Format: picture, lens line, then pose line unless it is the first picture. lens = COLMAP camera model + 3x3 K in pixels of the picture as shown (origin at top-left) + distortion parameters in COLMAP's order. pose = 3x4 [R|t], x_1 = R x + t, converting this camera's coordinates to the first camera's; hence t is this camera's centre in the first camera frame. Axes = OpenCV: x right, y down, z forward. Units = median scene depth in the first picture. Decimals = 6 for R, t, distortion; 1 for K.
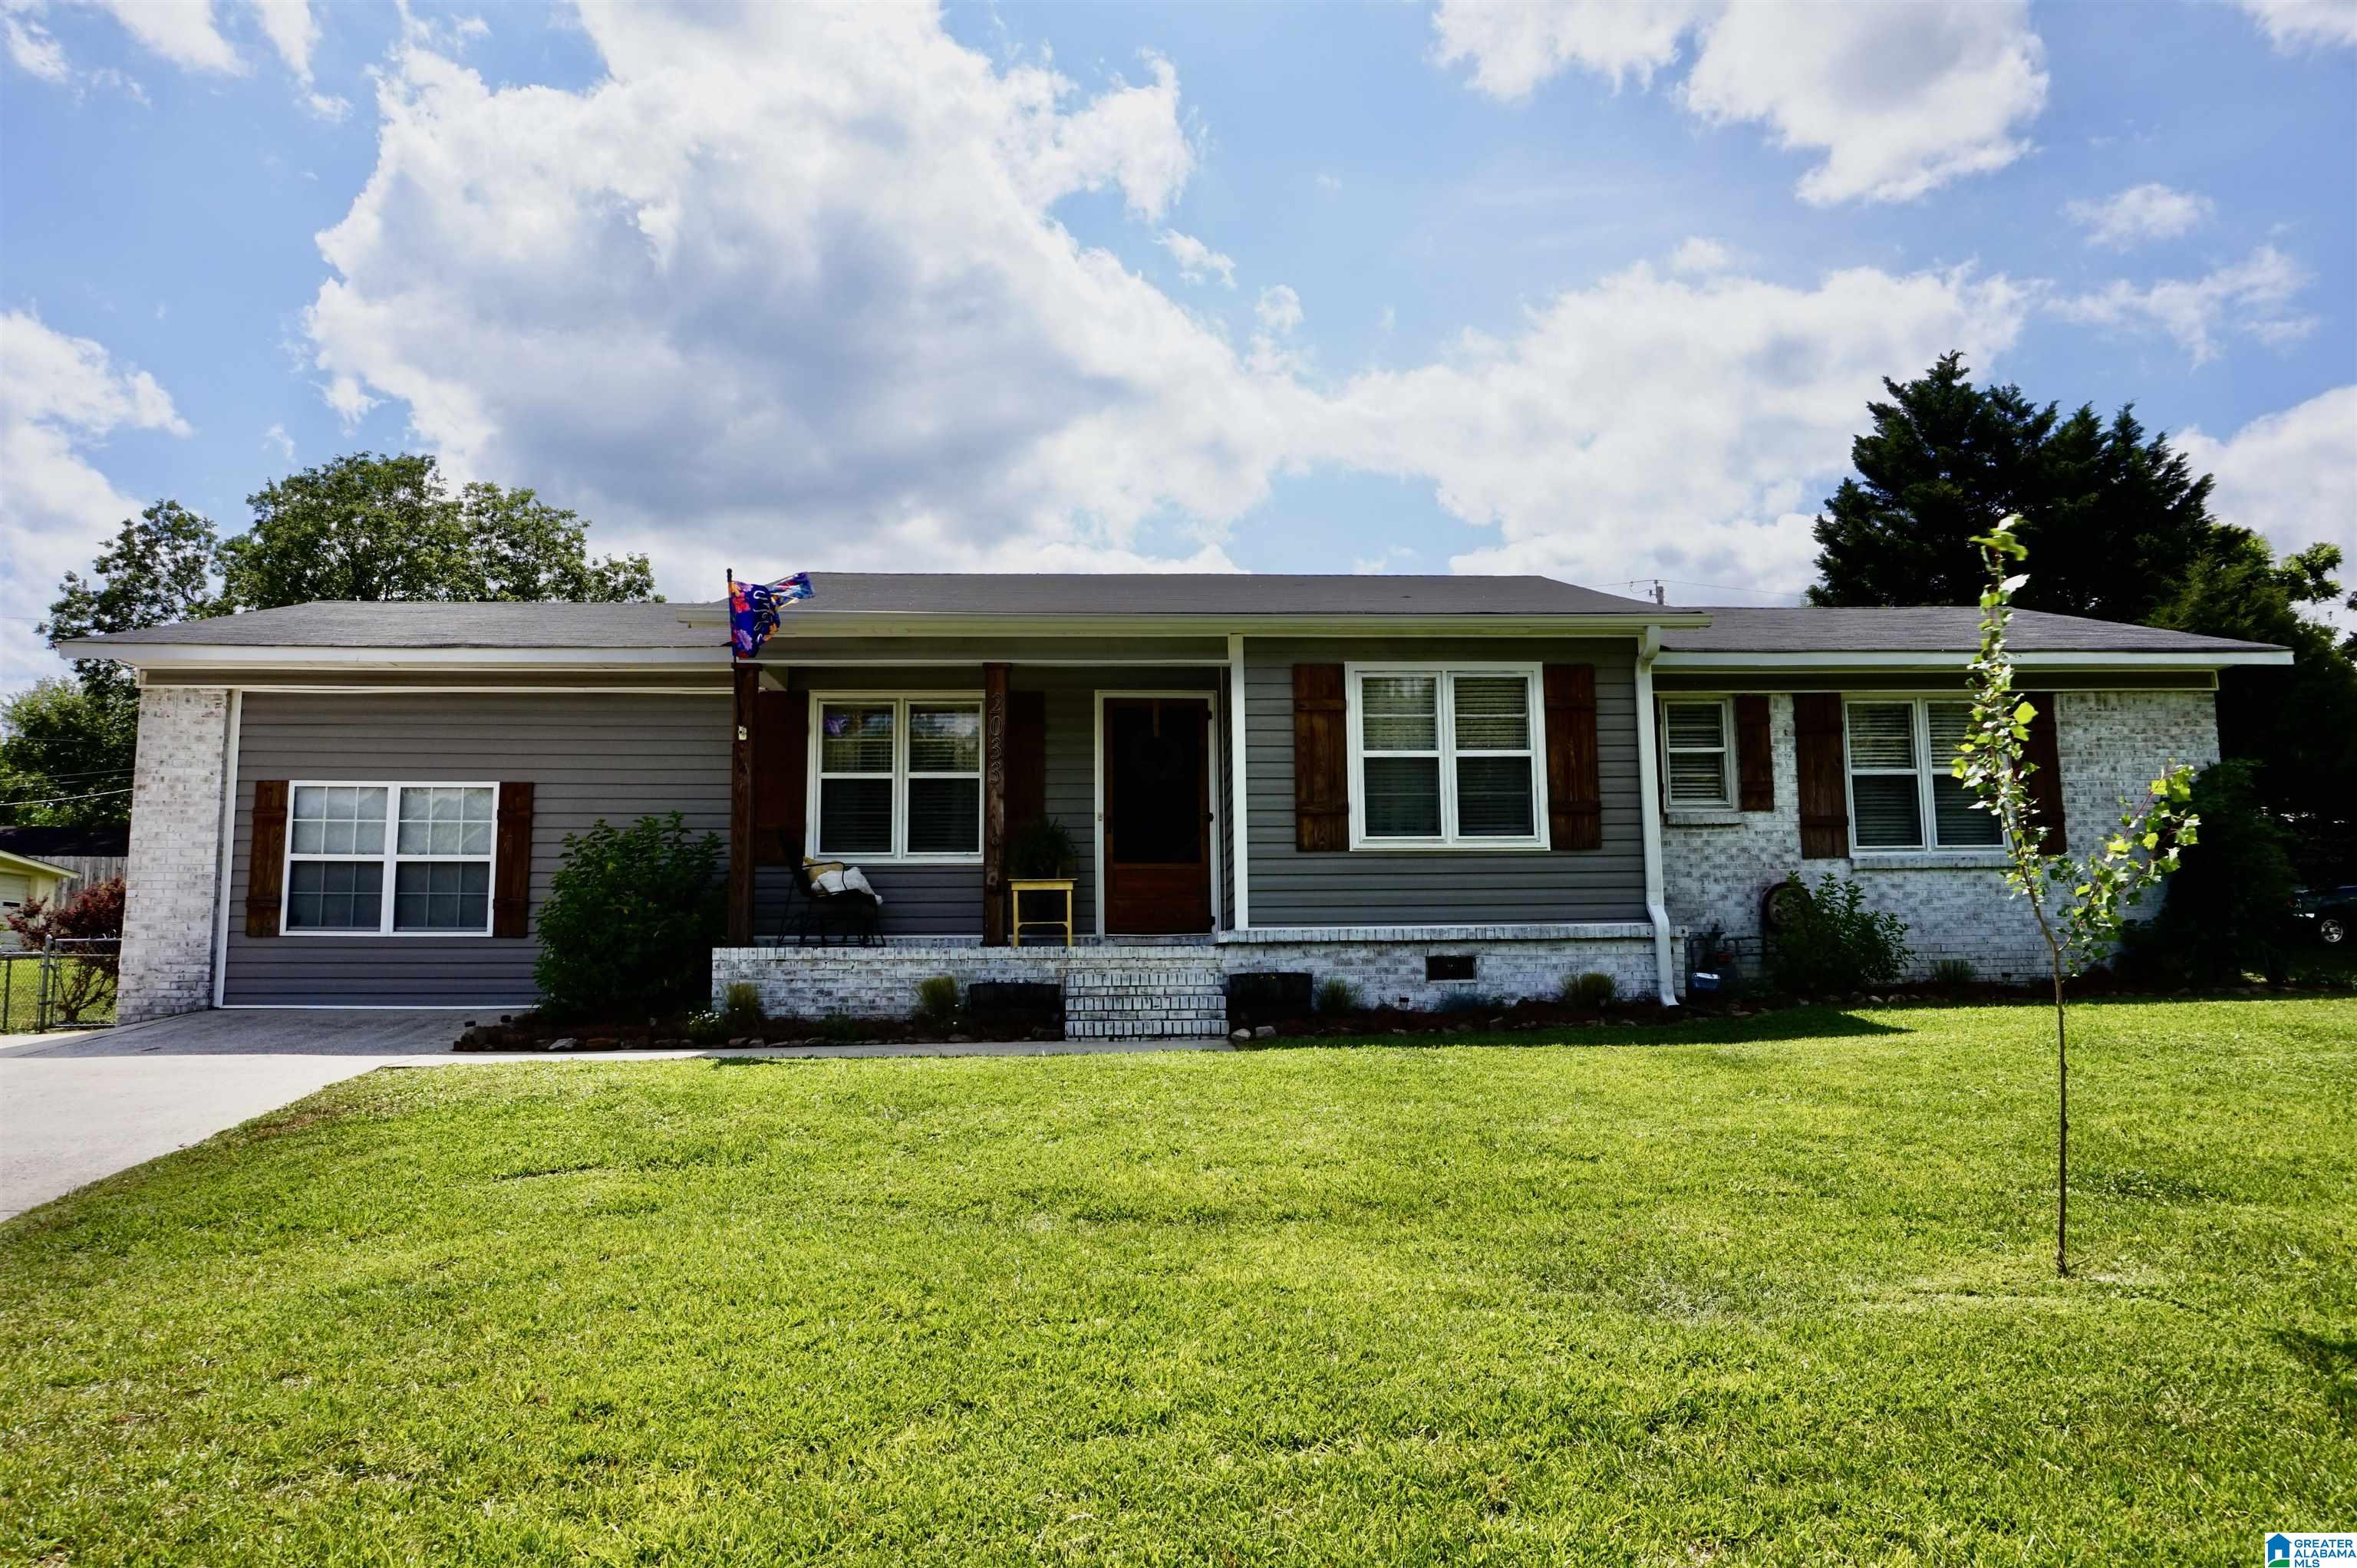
lens RADIAL K [[1517.4, 0, 1170.4], [0, 1517.4, 704.5], [0, 0, 1]] dist [-0.039091, 0.007679]
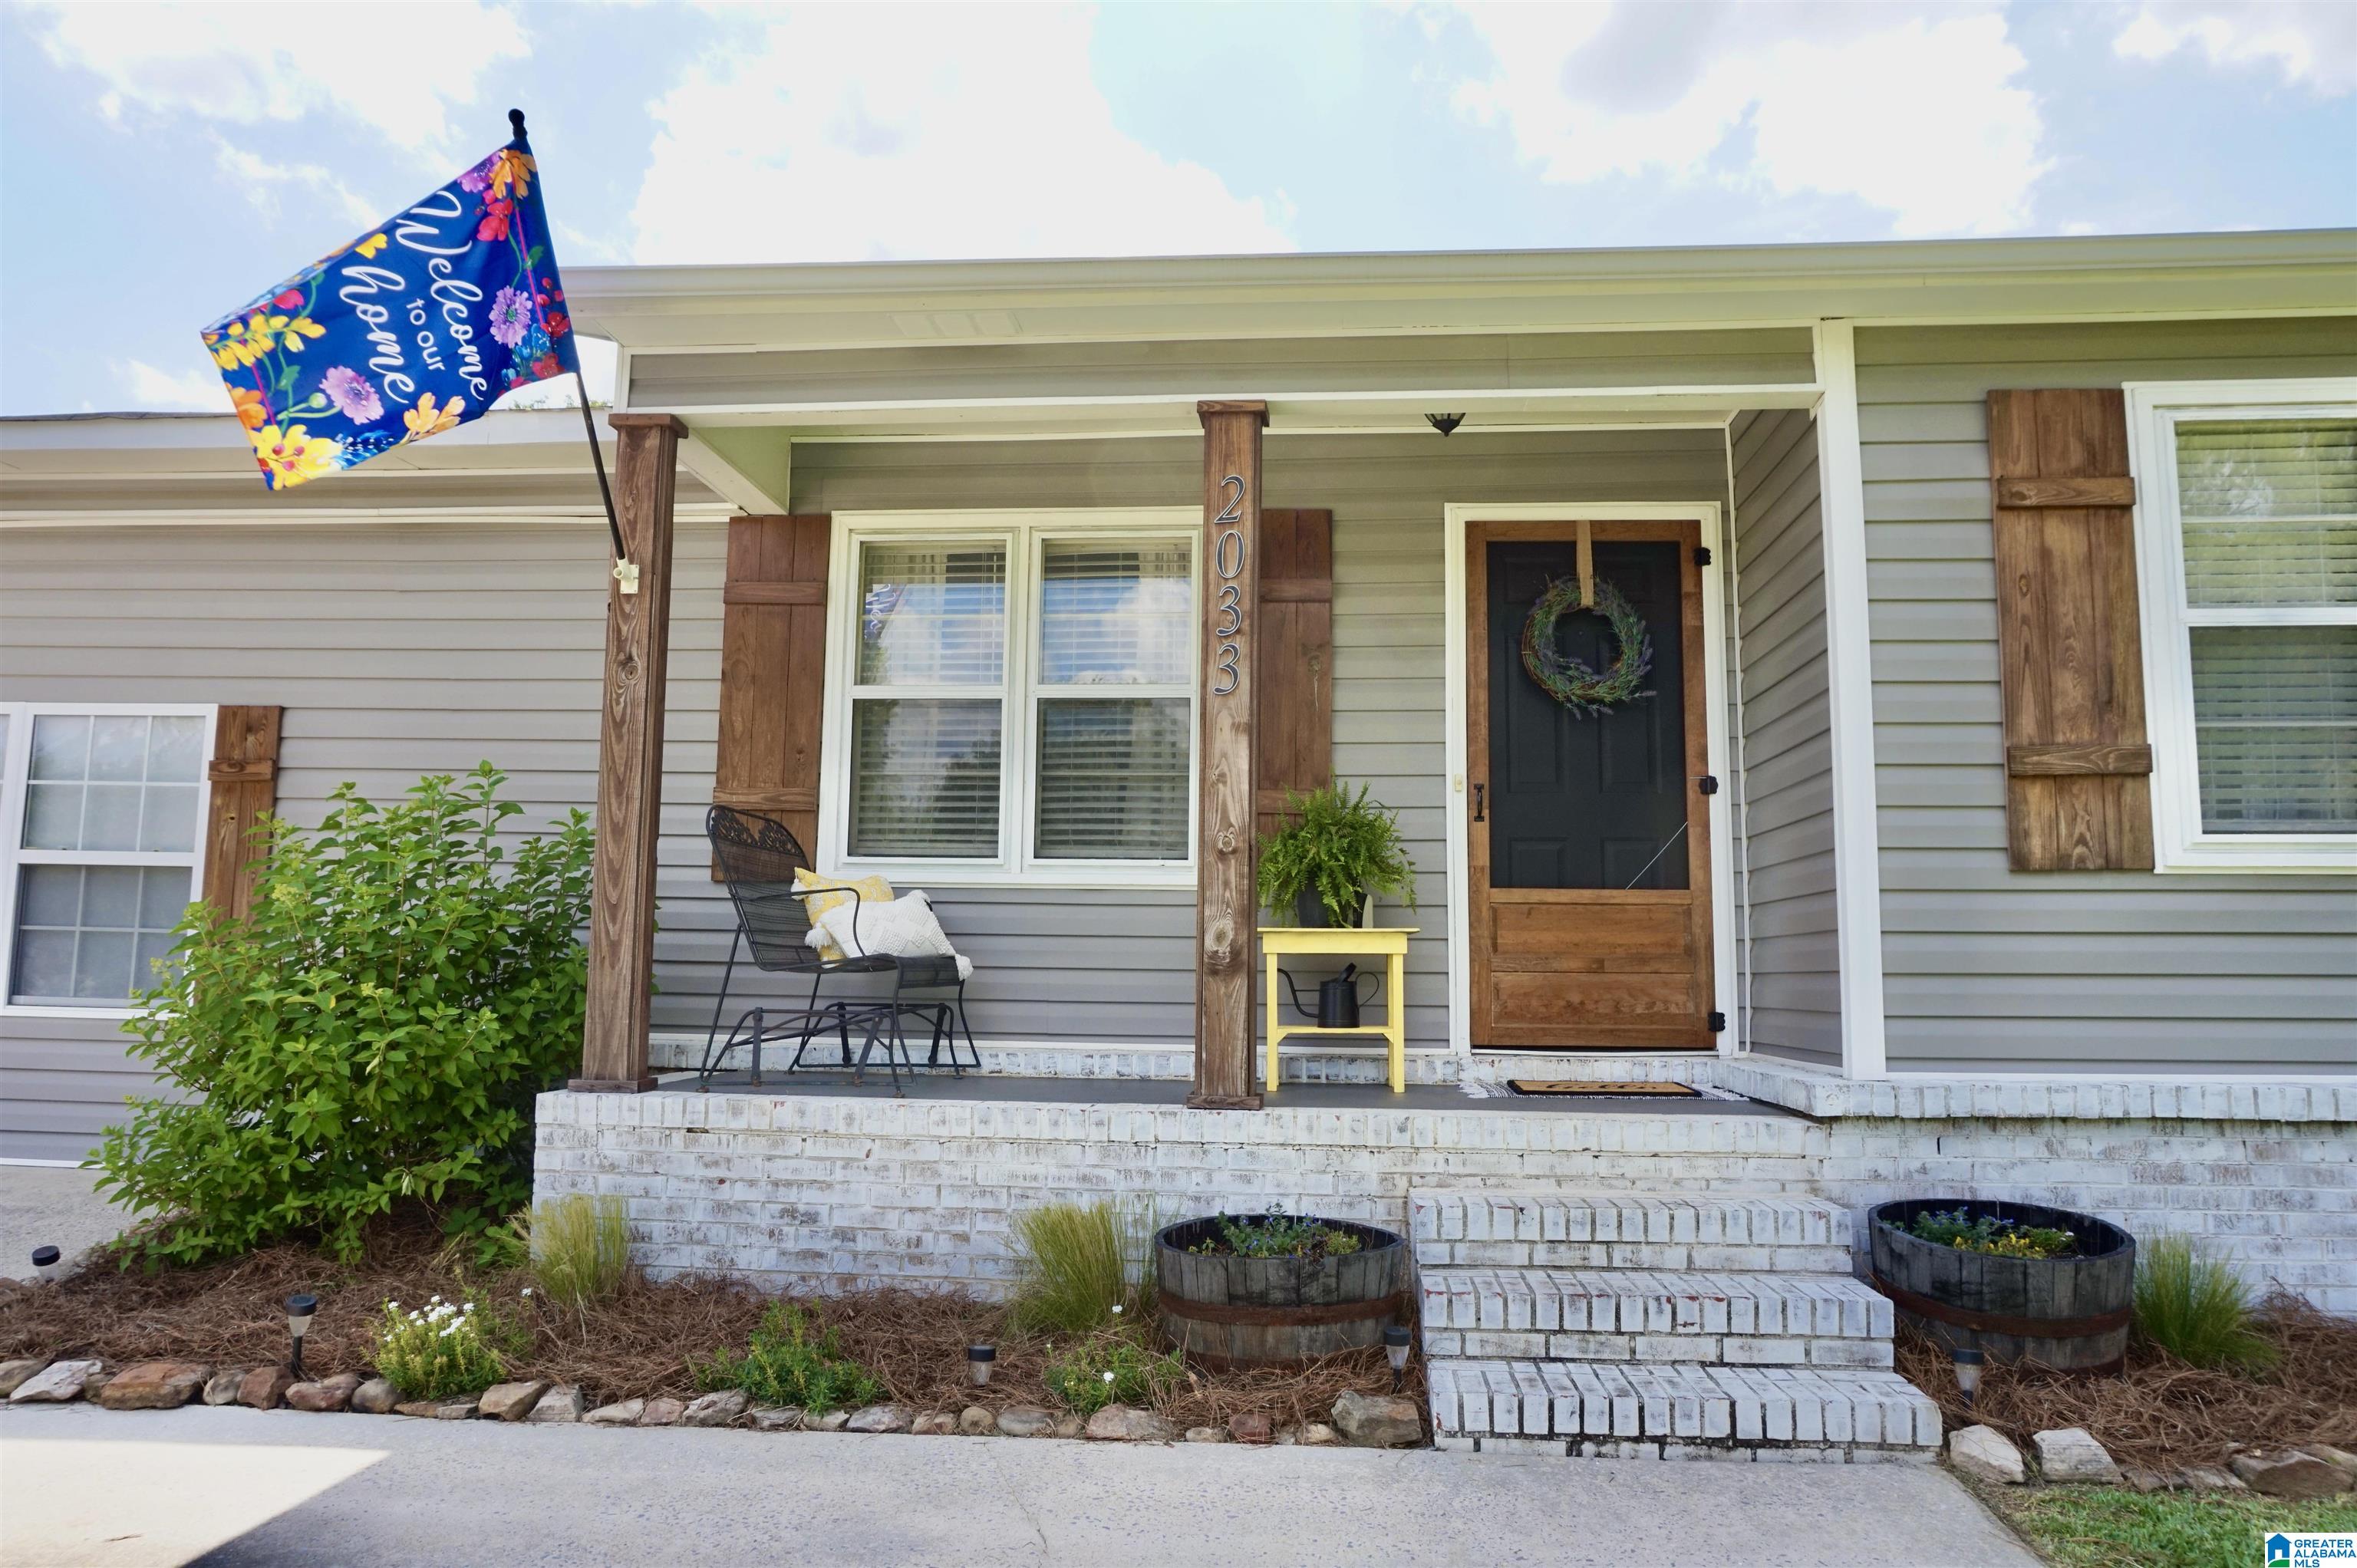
lens RADIAL K [[1517.4, 0, 1207.2], [0, 1517.4, 768.8], [0, 0, 1]] dist [-0.039091, 0.007679]
pose [[0.991994, 0.005393, -0.126171, -0.068590], [0.001504, 0.998513, 0.054502, 0.048947], [0.126277, -0.054255, 0.990510, 0.592492]]
